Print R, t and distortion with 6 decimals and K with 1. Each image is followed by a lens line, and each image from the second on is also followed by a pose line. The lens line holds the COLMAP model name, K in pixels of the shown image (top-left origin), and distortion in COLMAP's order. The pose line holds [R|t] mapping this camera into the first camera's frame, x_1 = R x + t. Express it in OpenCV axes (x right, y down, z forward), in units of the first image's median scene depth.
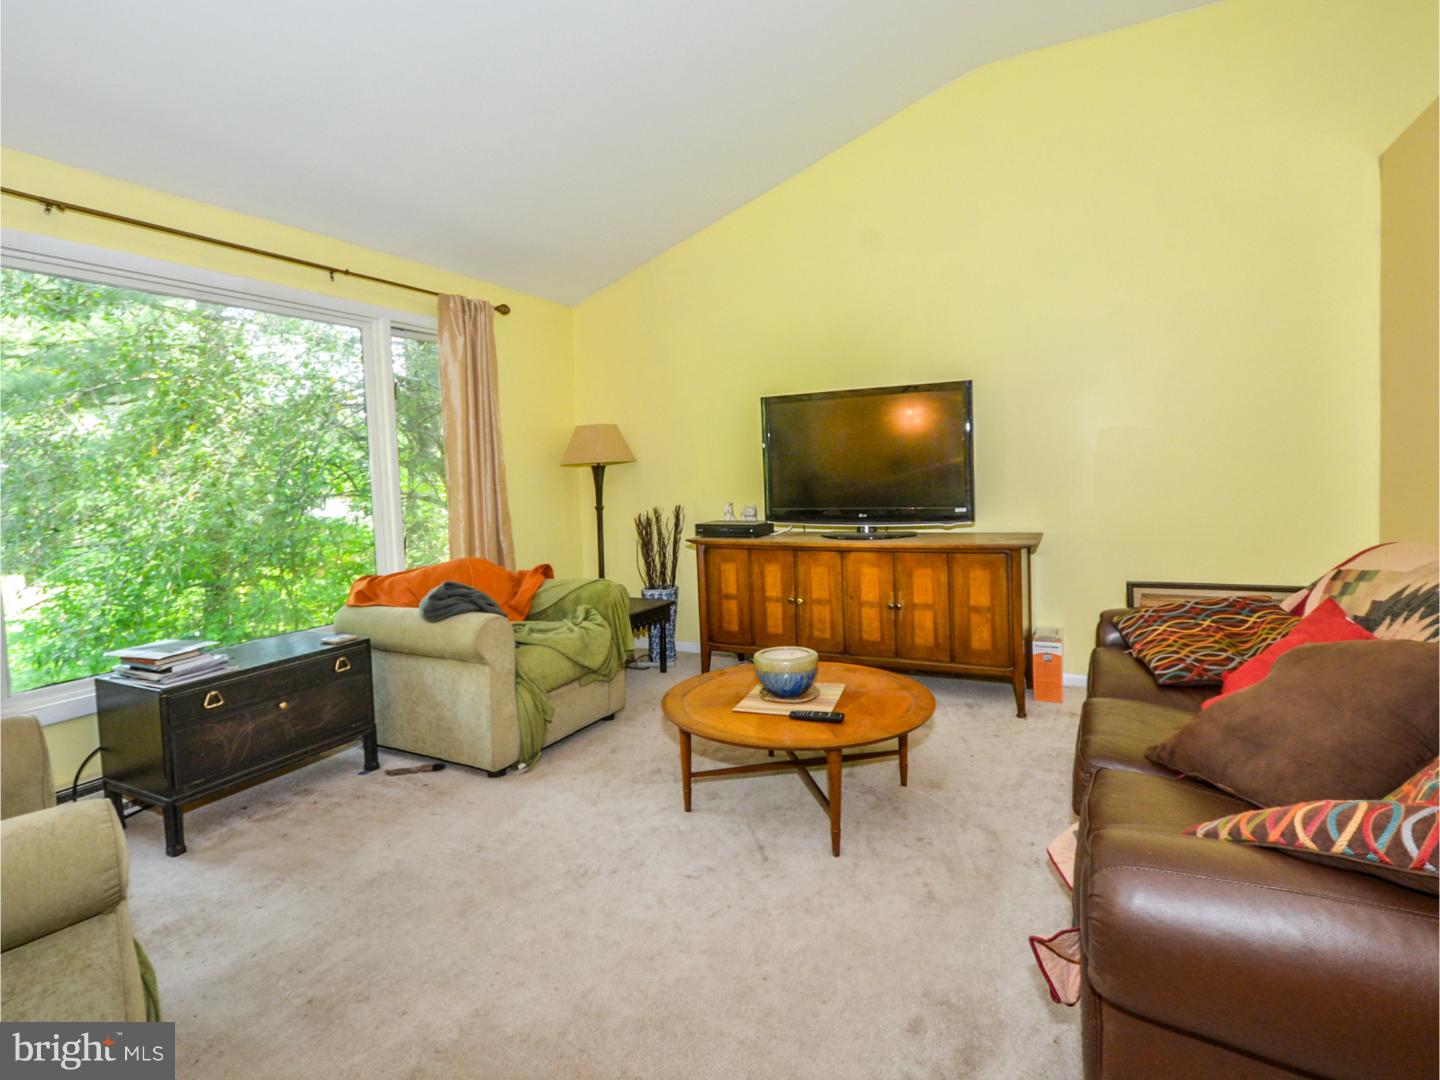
lens RADIAL K [[736.9, 0, 726.2], [0, 736.9, 505.5], [0, 0, 1]] dist [-0.000689, -0.000998]
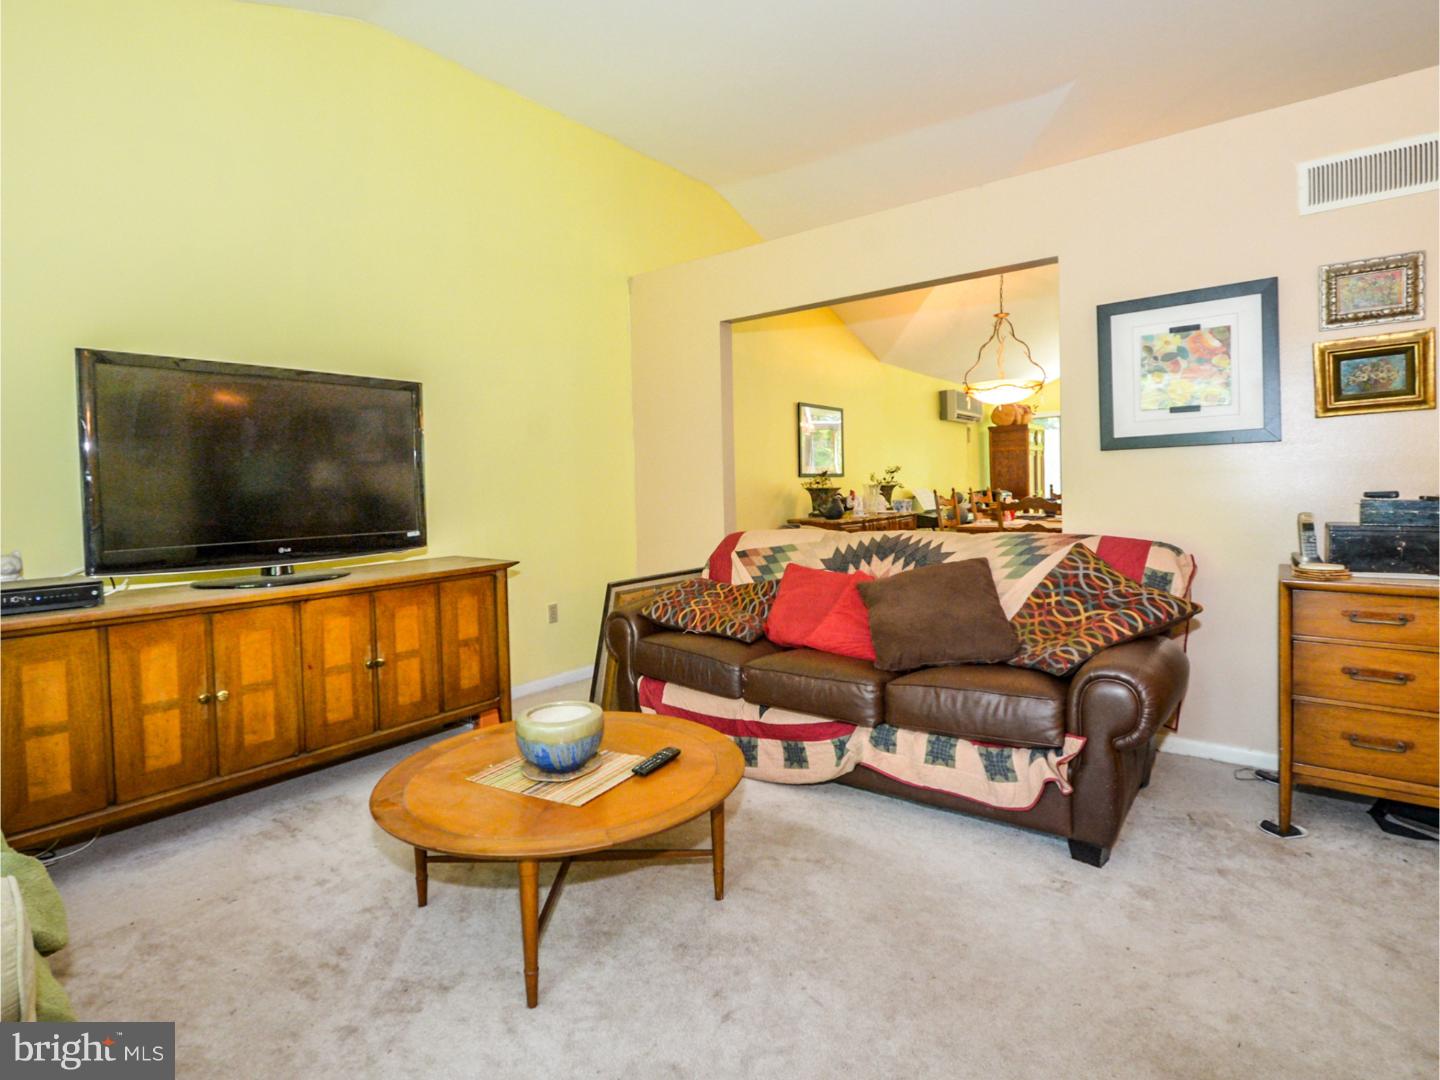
lens RADIAL K [[736.9, 0, 726.2], [0, 736.9, 505.5], [0, 0, 1]] dist [-0.000689, -0.000998]
pose [[0.201571, 0.000723, 0.979474, -0.434035], [0.067217, 0.997632, -0.014569, 0.010070], [-0.977165, 0.068774, 0.201046, 0.476301]]
